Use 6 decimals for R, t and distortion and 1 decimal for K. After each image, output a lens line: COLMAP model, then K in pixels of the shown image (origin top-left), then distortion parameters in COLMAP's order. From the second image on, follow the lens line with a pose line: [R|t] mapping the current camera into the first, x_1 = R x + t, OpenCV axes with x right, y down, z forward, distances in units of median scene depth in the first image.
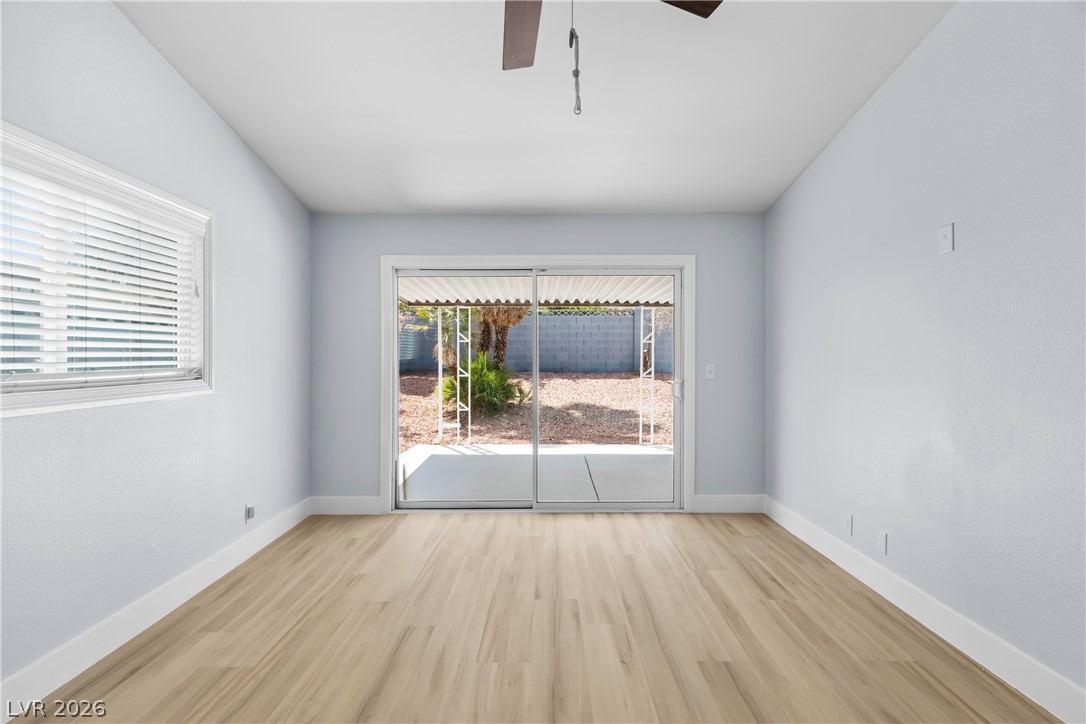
lens RADIAL K [[512.7, 0, 544.3], [0, 512.7, 359.8], [0, 0, 1]] dist [0.001017, 0.001123]
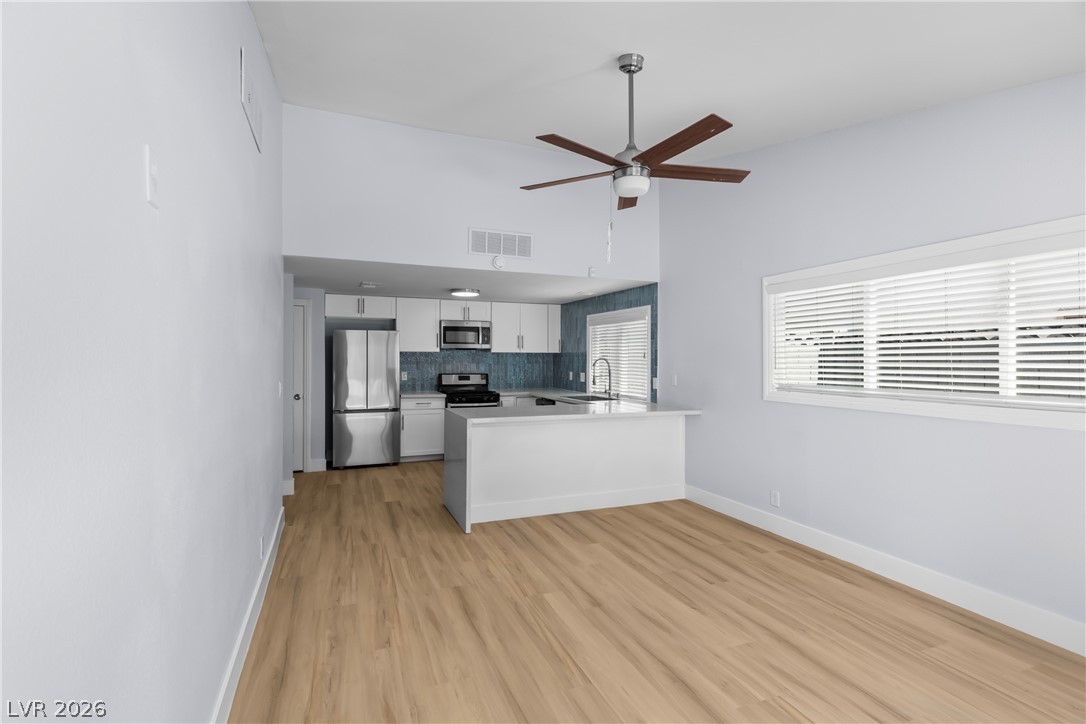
lens RADIAL K [[512.7, 0, 544.3], [0, 512.7, 359.8], [0, 0, 1]] dist [0.001017, 0.001123]
pose [[-0.925576, -0.002023, -0.378557, 0.402039], [-0.004102, 0.999981, 0.004687, -0.040148], [0.378541, 0.005891, -0.925566, 1.049030]]
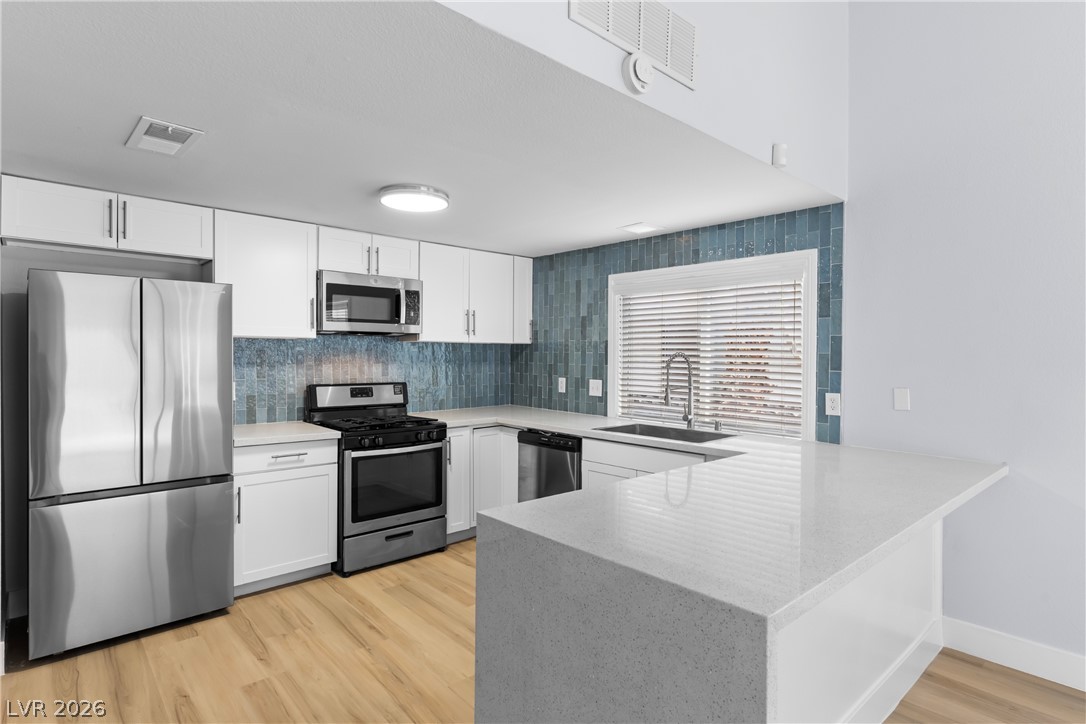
lens RADIAL K [[565.5, 0, 543.0], [0, 565.5, 362.0], [0, 0, 1]] dist [0.001658, 0.000584]
pose [[-0.742321, 0.004296, -0.670030, 0.405088], [-0.008167, 0.999847, 0.015459, -0.036788], [0.669994, 0.016948, -0.742173, 0.050559]]
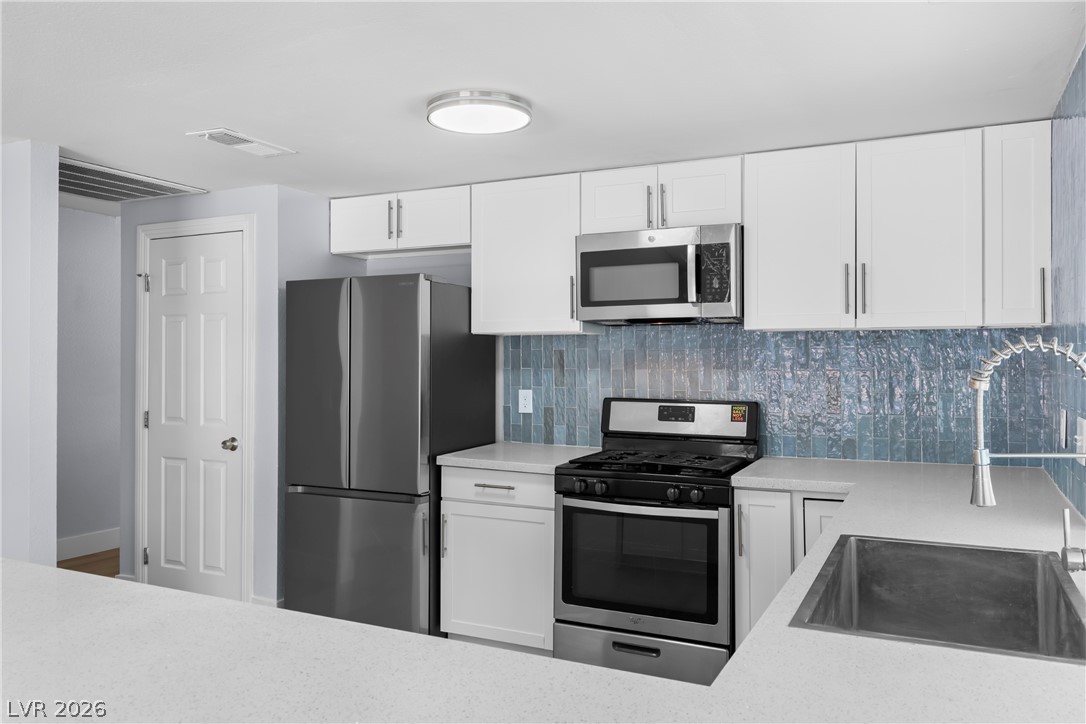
lens RADIAL K [[816.3, 0, 543.0], [0, 816.3, 362.0], [0, 0, 1]] dist [-0.002390, -0.001217]
pose [[-0.895313, -0.001370, 0.445435, -0.425808], [0.002499, 0.999964, 0.008099, -0.030141], [-0.445430, 0.008364, -0.895278, -0.027110]]
